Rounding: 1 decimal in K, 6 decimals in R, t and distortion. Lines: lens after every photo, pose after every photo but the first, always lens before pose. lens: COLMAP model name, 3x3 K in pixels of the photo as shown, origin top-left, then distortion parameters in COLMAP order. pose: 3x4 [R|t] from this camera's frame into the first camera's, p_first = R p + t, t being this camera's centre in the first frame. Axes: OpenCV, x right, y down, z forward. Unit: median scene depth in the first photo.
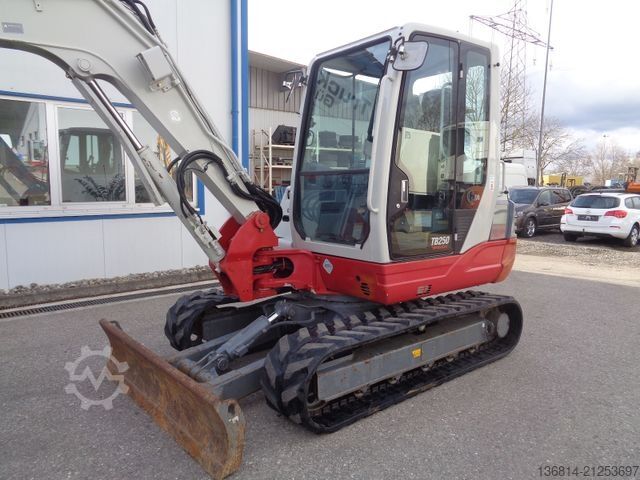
lens RADIAL K [[479.7, 0, 321.2], [0, 479.7, 241.5], [0, 0, 1]] dist [0.008396, -0.002803]
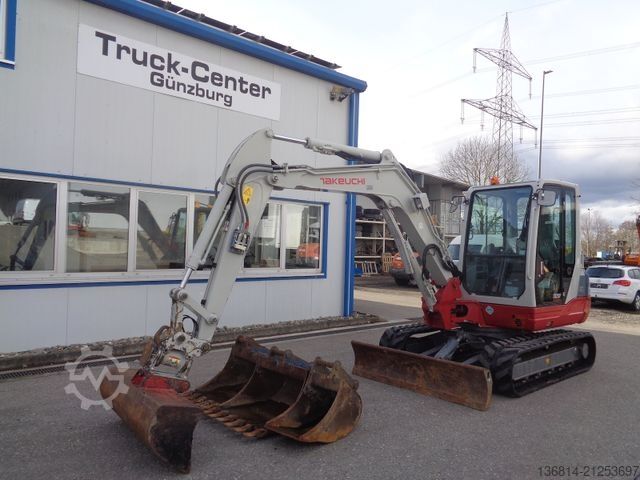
lens RADIAL K [[479.7, 0, 322.2], [0, 479.7, 241.3], [0, 0, 1]] dist [0.008396, -0.002803]
pose [[0.999582, 0.017722, 0.022858, -0.334586], [-0.014483, 0.990764, -0.134821, 0.025535], [-0.025036, 0.134434, 0.990606, -0.381991]]
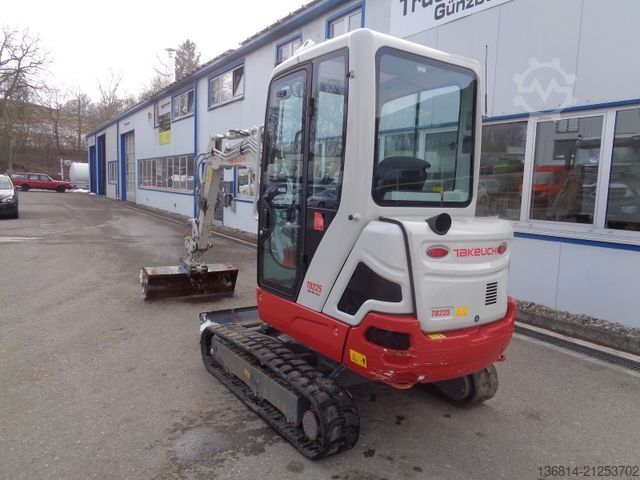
lens RADIAL K [[479.7, 0, 323.2], [0, 479.7, 236.8], [0, 0, 1]] dist [0.008396, -0.002803]
pose [[-0.131634, 0.091846, -0.987034, 0.469600], [-0.159315, 0.980795, 0.112512, -0.086383], [0.978413, 0.172060, -0.114473, 0.686512]]
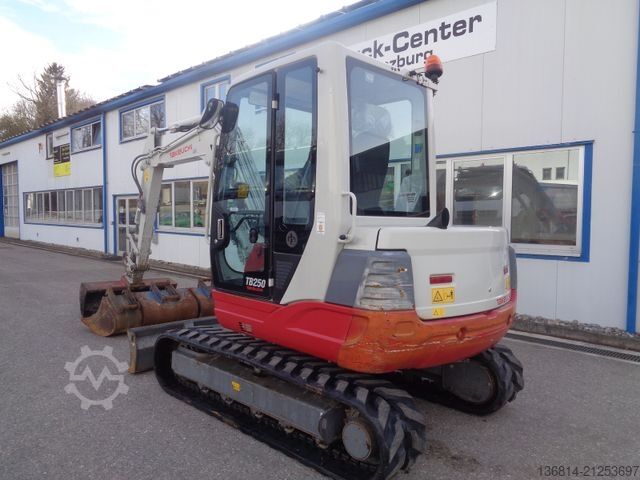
lens RADIAL K [[479.7, 0, 320.7], [0, 479.7, 238.7], [0, 0, 1]] dist [0.008396, -0.002803]
pose [[0.105245, 0.040880, -0.993606, 0.622399], [-0.130897, 0.991031, 0.026909, -0.067359], [0.985794, 0.127228, 0.109652, 0.518992]]
